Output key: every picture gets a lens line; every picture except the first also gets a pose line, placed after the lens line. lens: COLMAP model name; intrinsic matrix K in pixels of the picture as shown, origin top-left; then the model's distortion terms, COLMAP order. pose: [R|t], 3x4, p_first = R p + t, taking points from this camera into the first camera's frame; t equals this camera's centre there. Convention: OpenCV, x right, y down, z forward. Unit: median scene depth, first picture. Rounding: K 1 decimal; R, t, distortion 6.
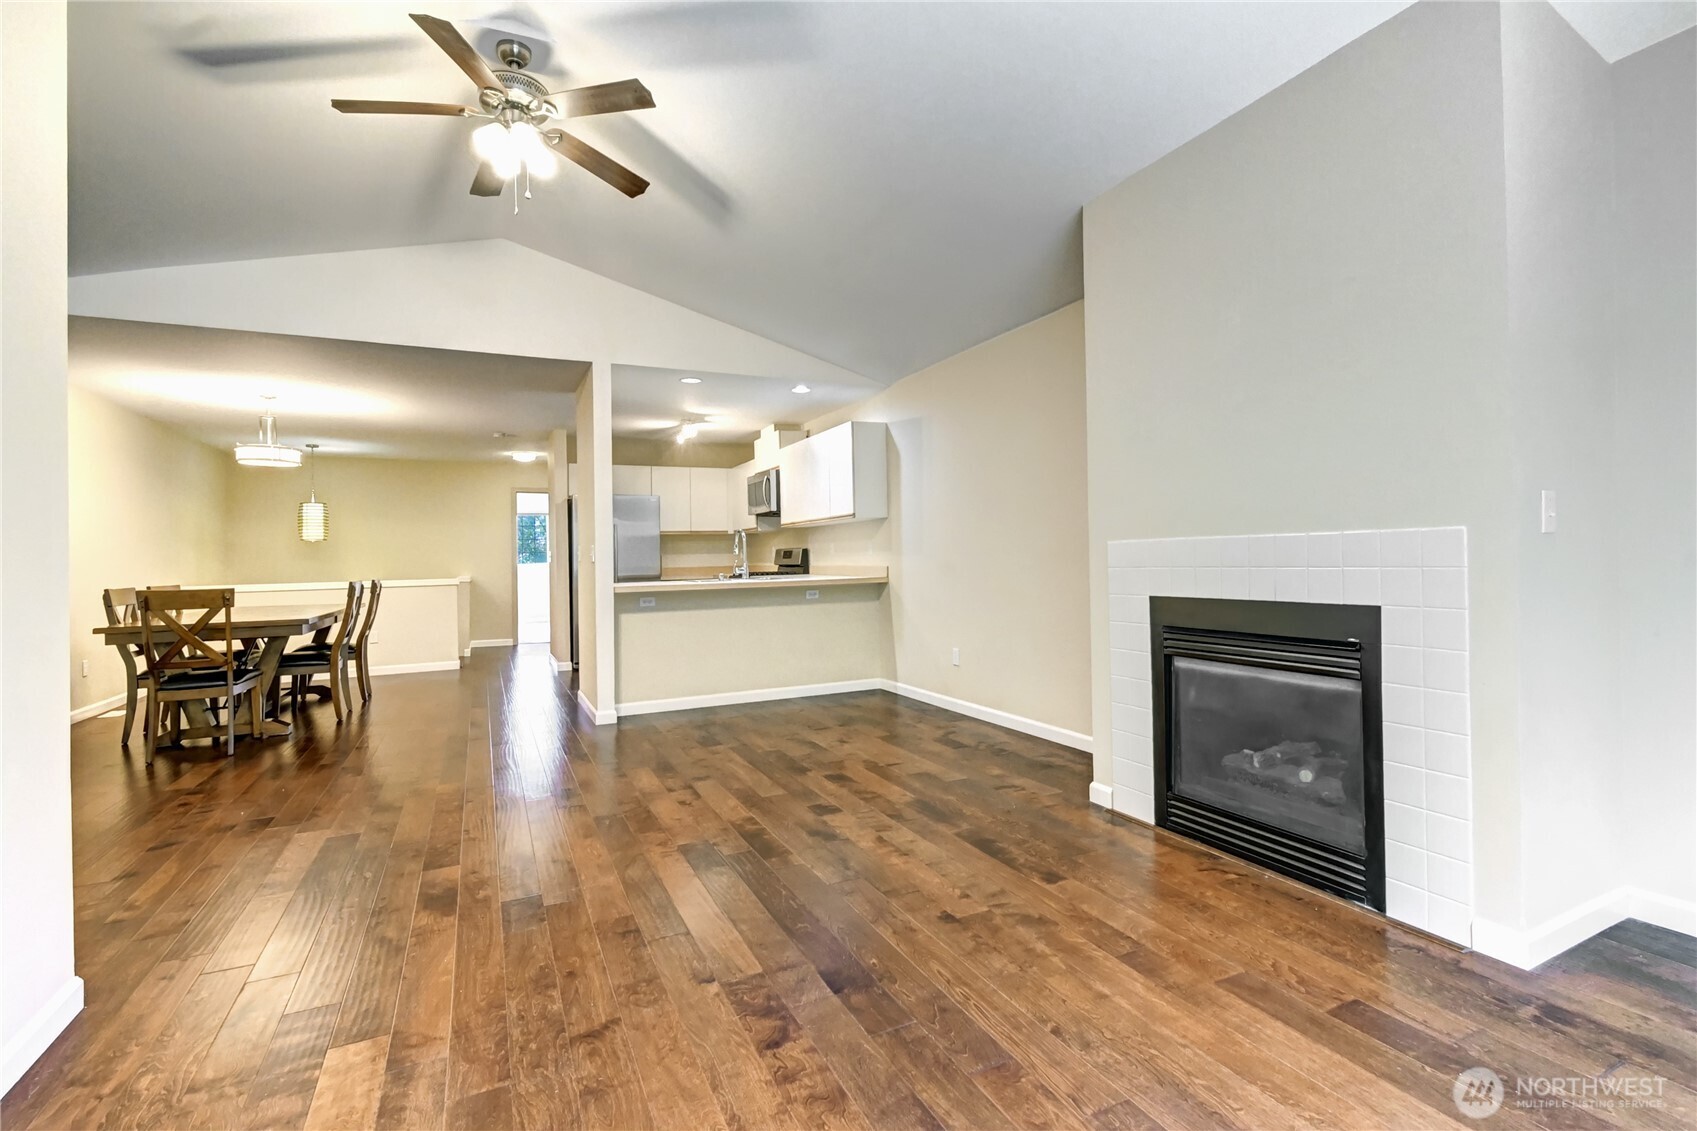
lens RADIAL K [[750.3, 0, 847.5], [0, 750.3, 552.2], [0, 0, 1]] dist [0.002349, 0.000220]
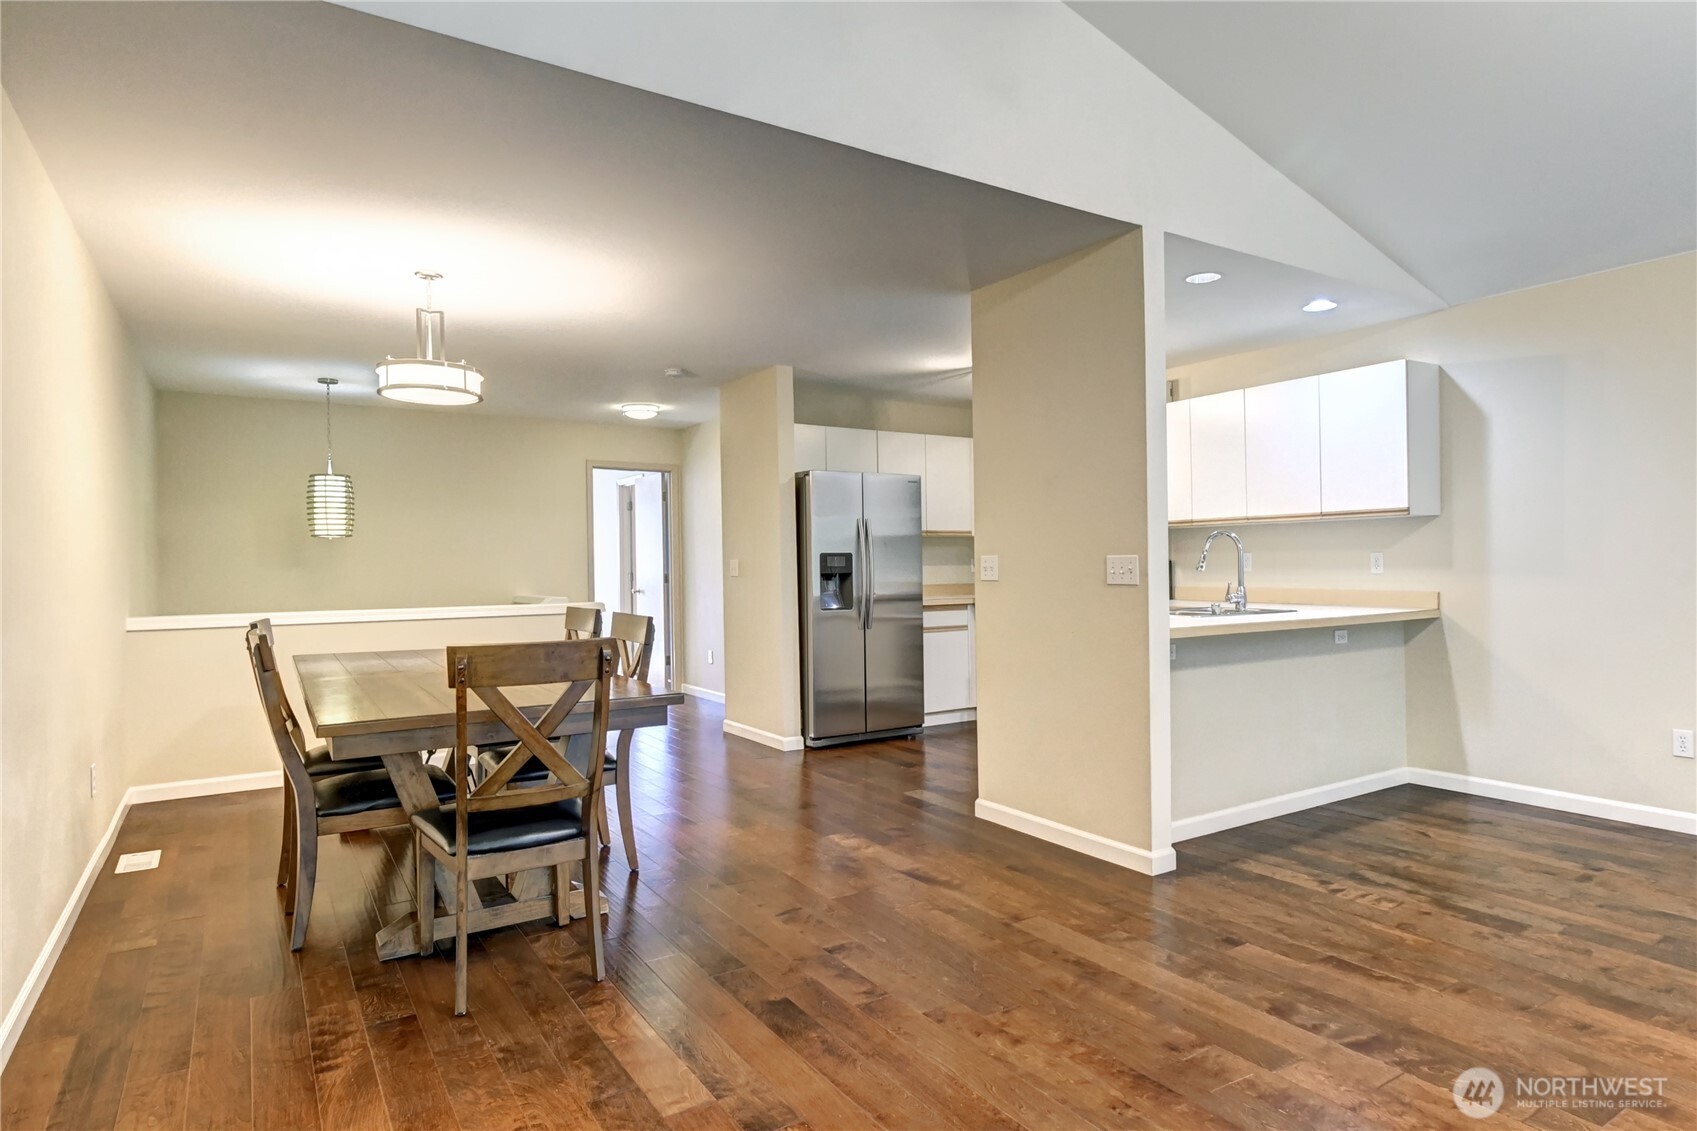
lens RADIAL K [[928.5, 0, 849.0], [0, 928.5, 574.9], [0, 0, 1]] dist [-0.005208, -0.000433]
pose [[0.992020, 0.010102, 0.125671, -0.542365], [-0.011922, 0.999835, 0.013735, -0.000323], [-0.125512, -0.015123, 0.991977, 0.286184]]
